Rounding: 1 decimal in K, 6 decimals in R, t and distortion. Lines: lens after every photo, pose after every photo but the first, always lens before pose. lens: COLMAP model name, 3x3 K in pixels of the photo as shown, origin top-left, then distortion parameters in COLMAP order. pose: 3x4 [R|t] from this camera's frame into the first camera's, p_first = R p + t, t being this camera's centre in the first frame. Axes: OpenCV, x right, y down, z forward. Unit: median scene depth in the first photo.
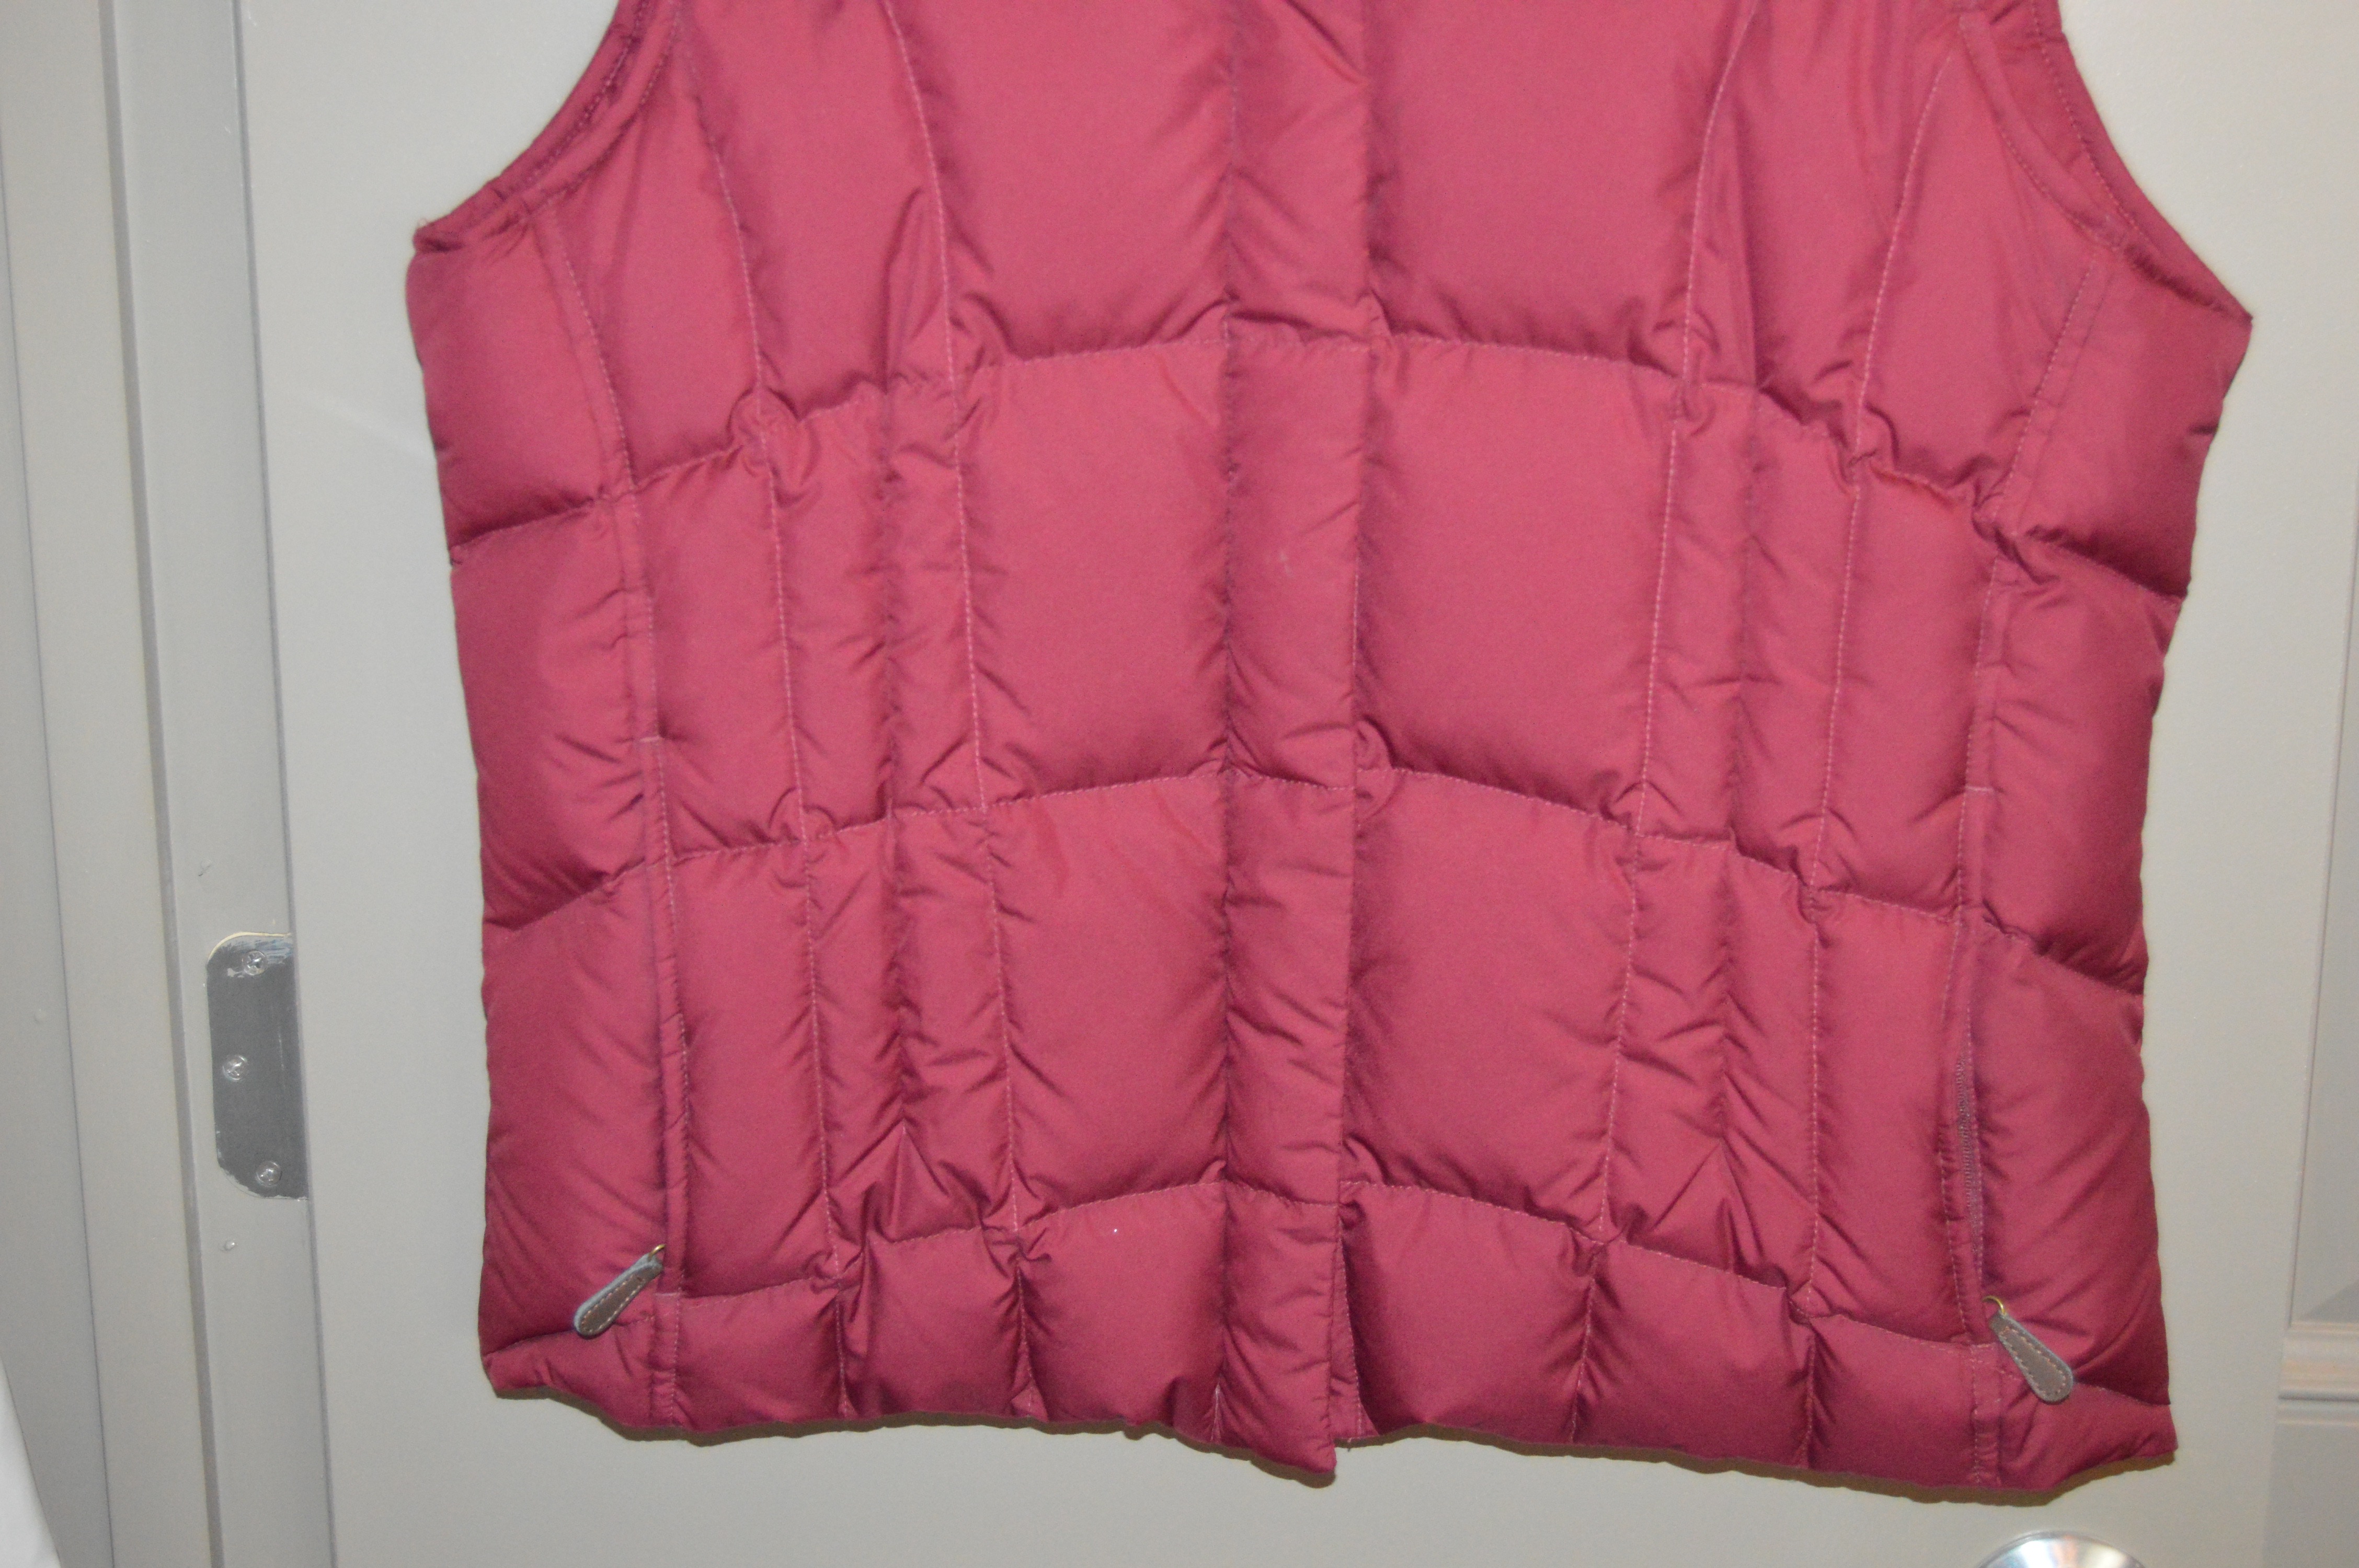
lens RADIAL K [[3569.6, 0, 1188.0], [0, 3569.6, 793.3], [0, 0, 1]] dist [-0.095979, 0.000000]
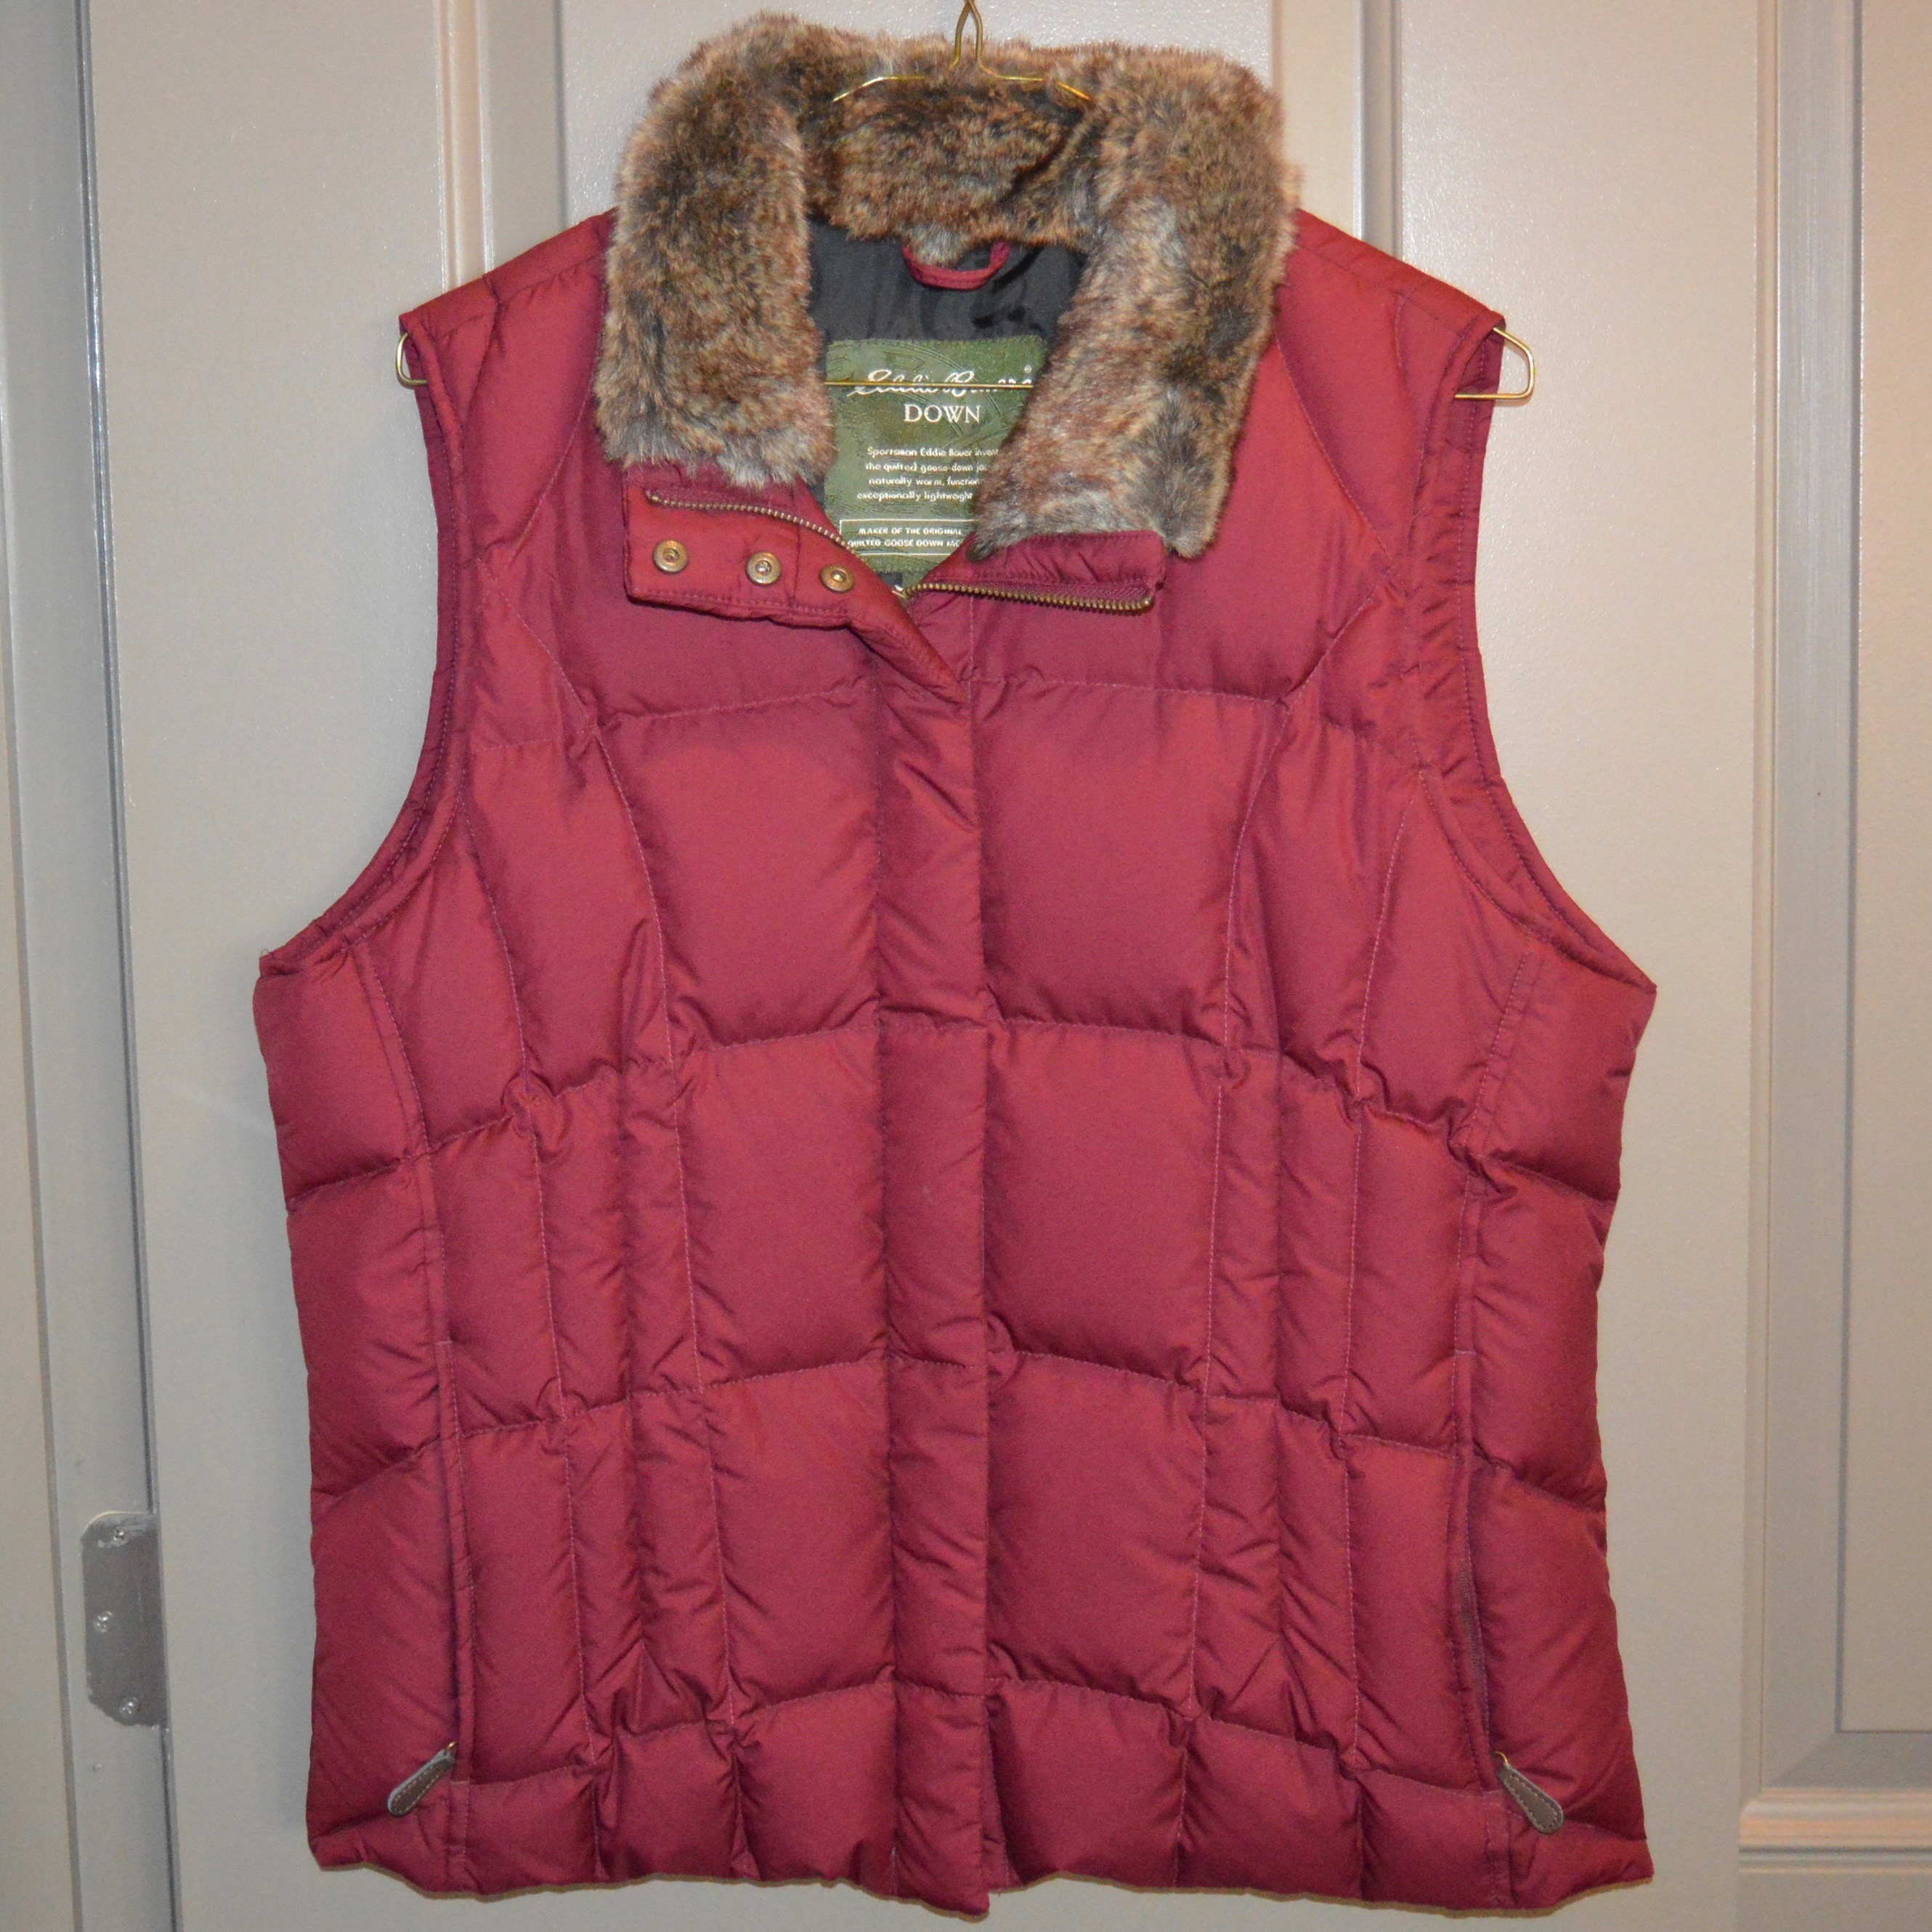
lens RADIAL K [[3347.2, 0, 905.0], [0, 3347.2, 1025.7], [0, 0, 1]] dist [0.004637, 0.000000]
pose [[0.999558, -0.026226, 0.014030, 0.003298], [0.027741, 0.992178, -0.121714, 0.023303], [-0.010728, 0.122049, 0.992466, -0.228441]]
